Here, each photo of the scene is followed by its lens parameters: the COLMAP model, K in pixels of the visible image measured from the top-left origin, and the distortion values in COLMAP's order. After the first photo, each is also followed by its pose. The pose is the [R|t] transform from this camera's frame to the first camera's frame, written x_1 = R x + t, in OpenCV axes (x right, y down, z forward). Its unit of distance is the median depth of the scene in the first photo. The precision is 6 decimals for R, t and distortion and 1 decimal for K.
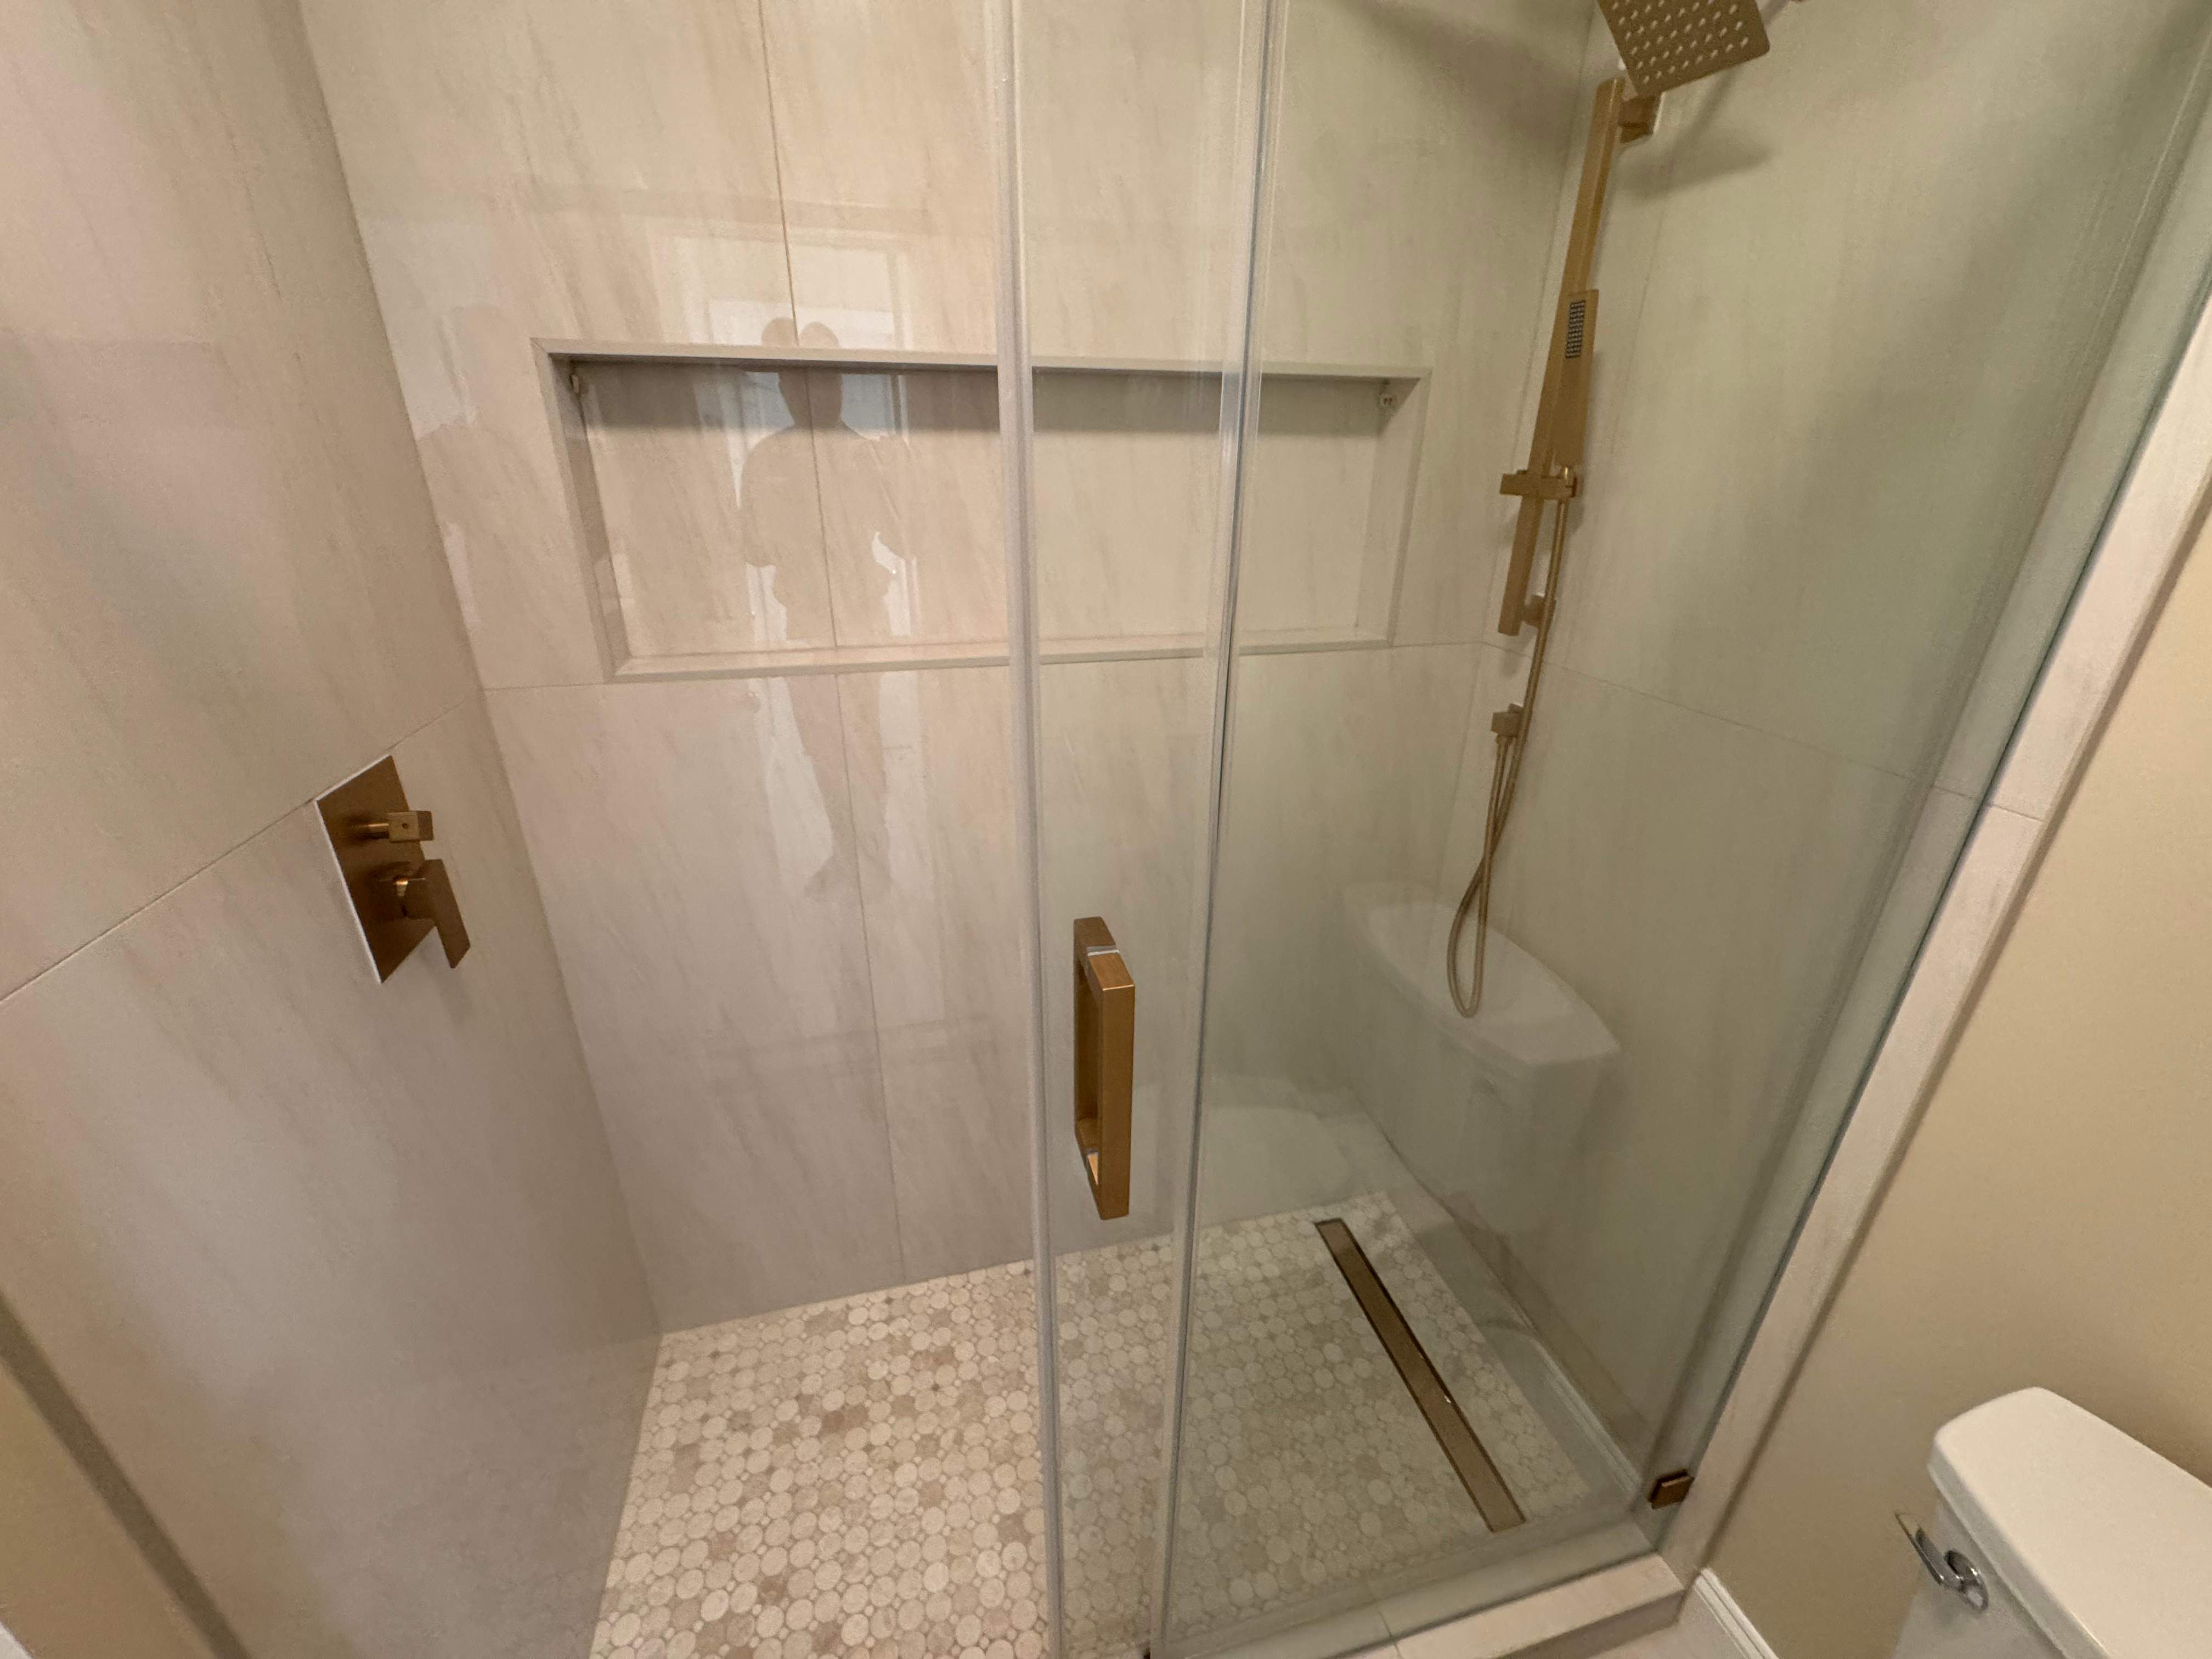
lens RADIAL K [[884.4, 0, 1106.5], [0, 884.4, 836.9], [0, 0, 1]] dist [-0.002546, 0.000158]
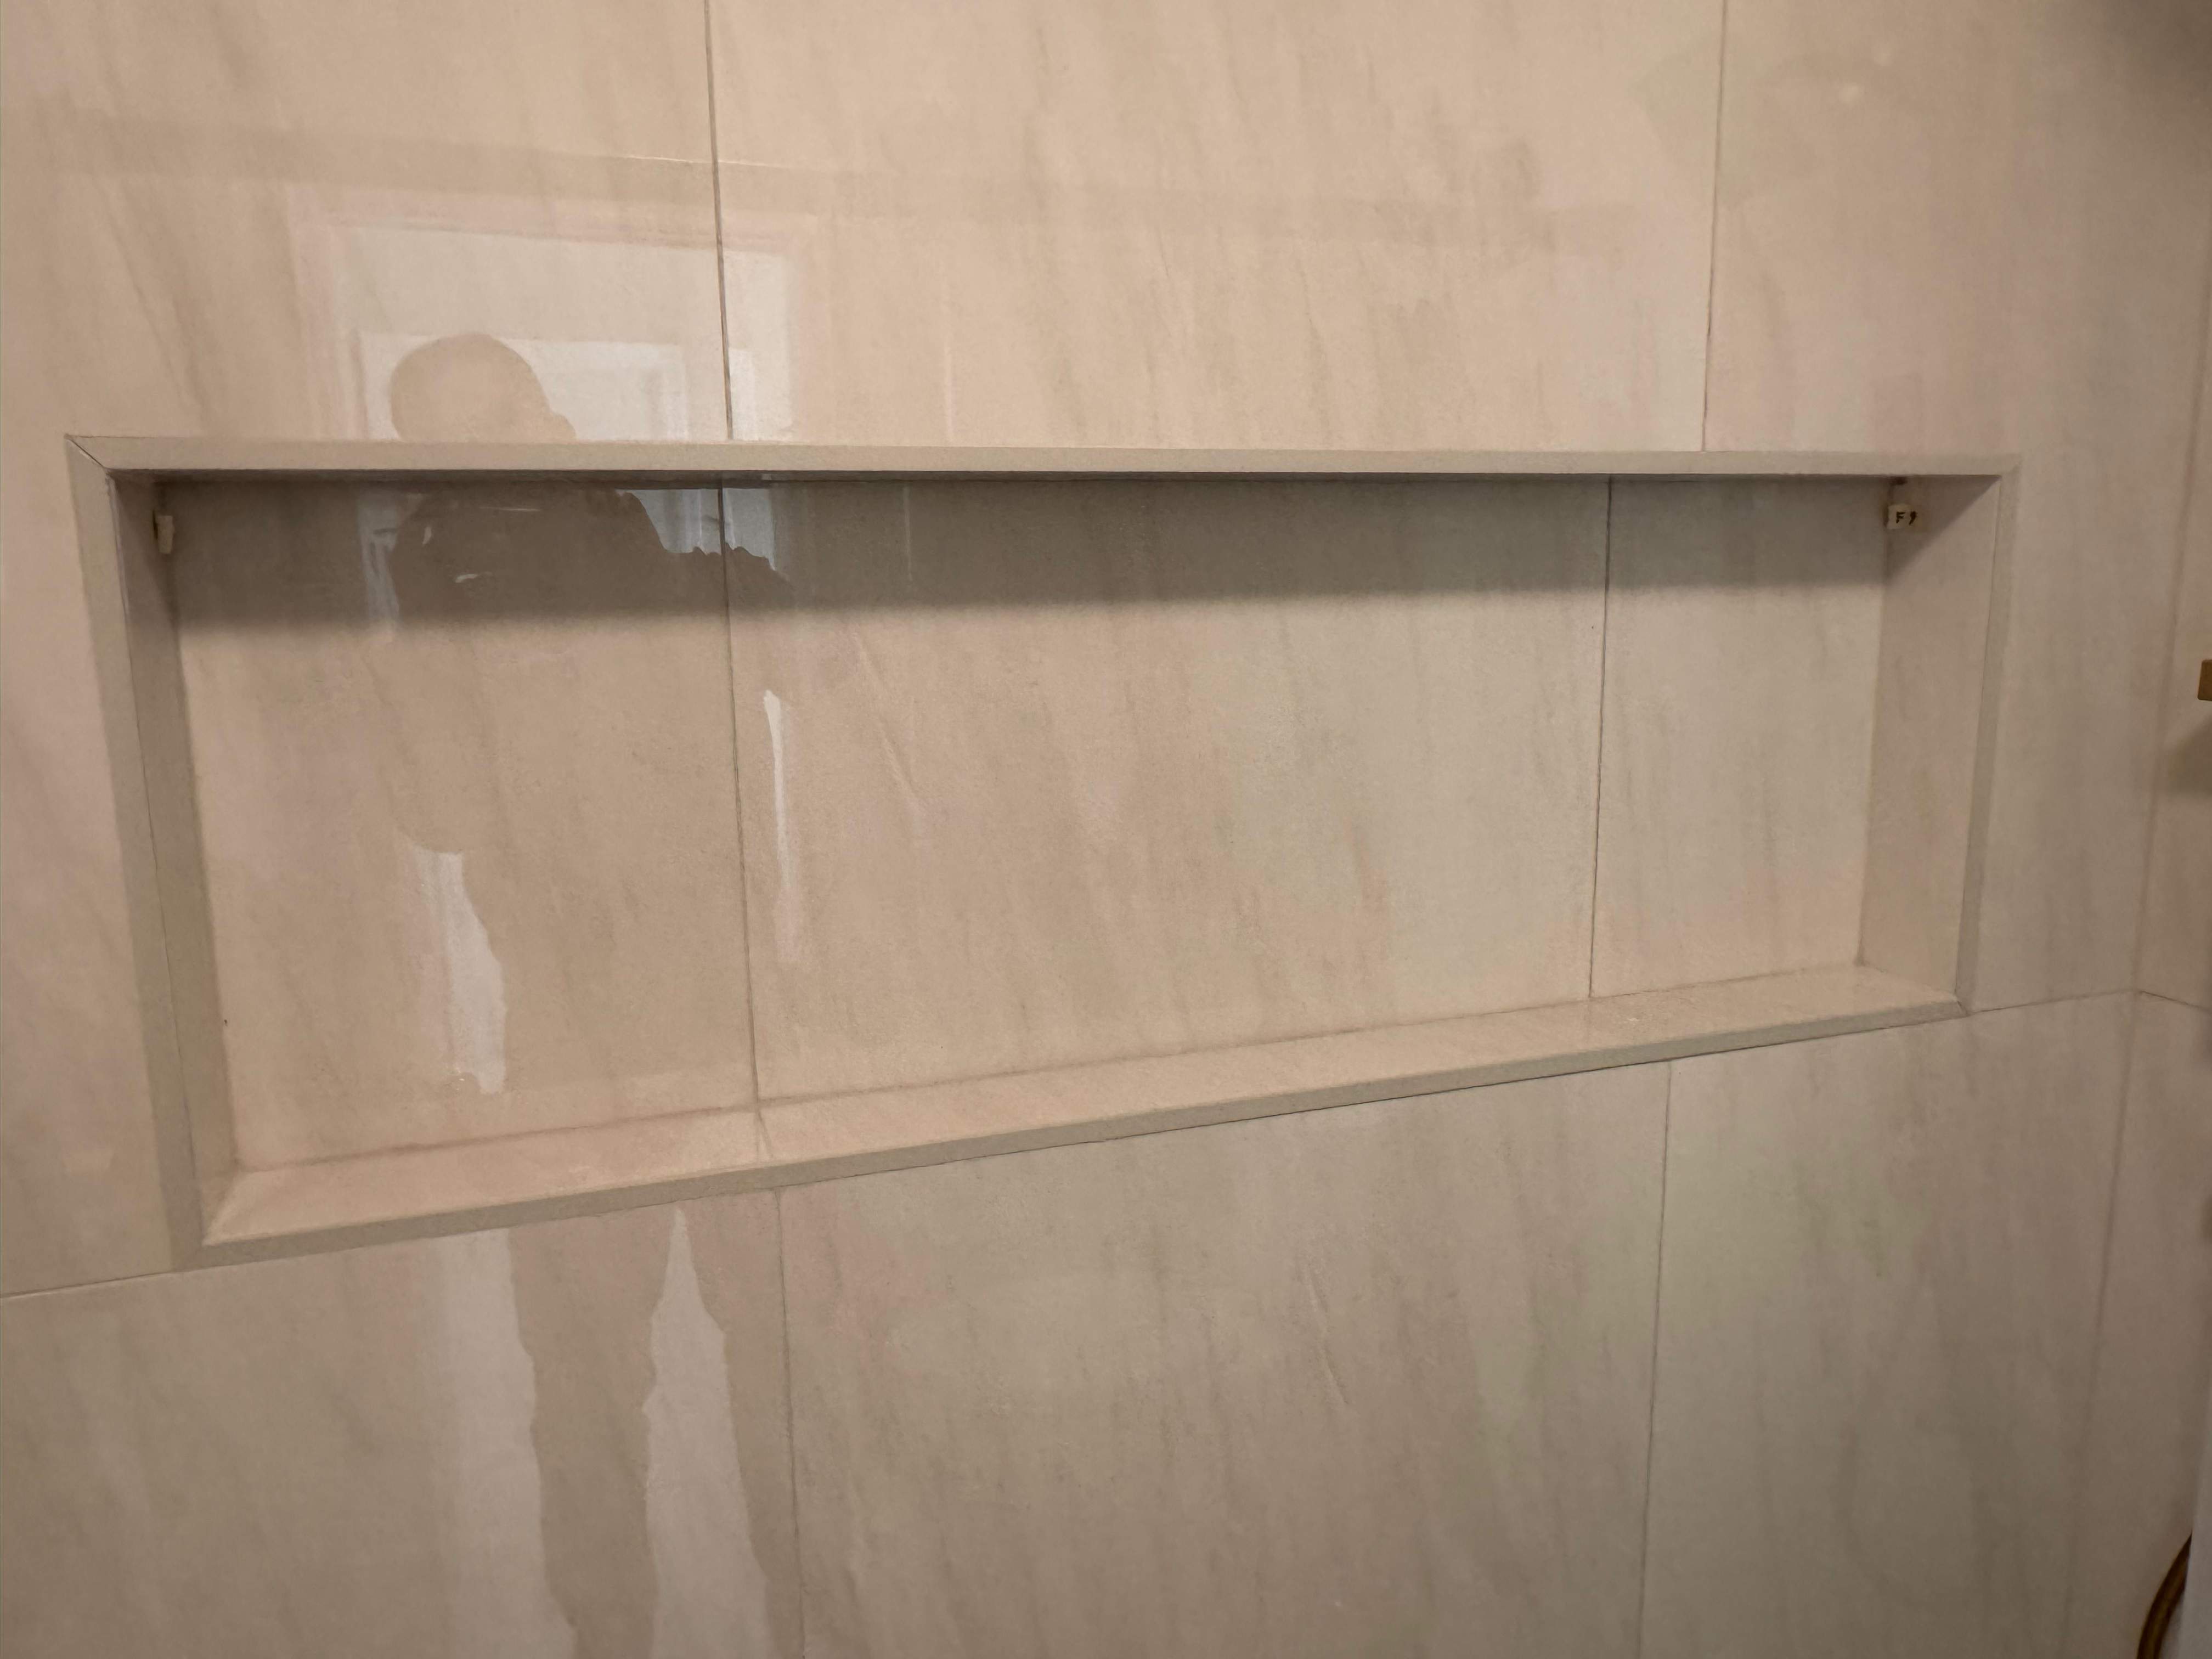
lens RADIAL K [[1612.2, 0, 1107.0], [0, 1612.2, 821.4], [0, 0, 1]] dist [0.006065, 0.000303]
pose [[0.995109, -0.041879, 0.089471, -0.209951], [0.063986, 0.963278, -0.260770, -0.140130], [-0.075264, 0.265219, 0.961246, 0.243549]]
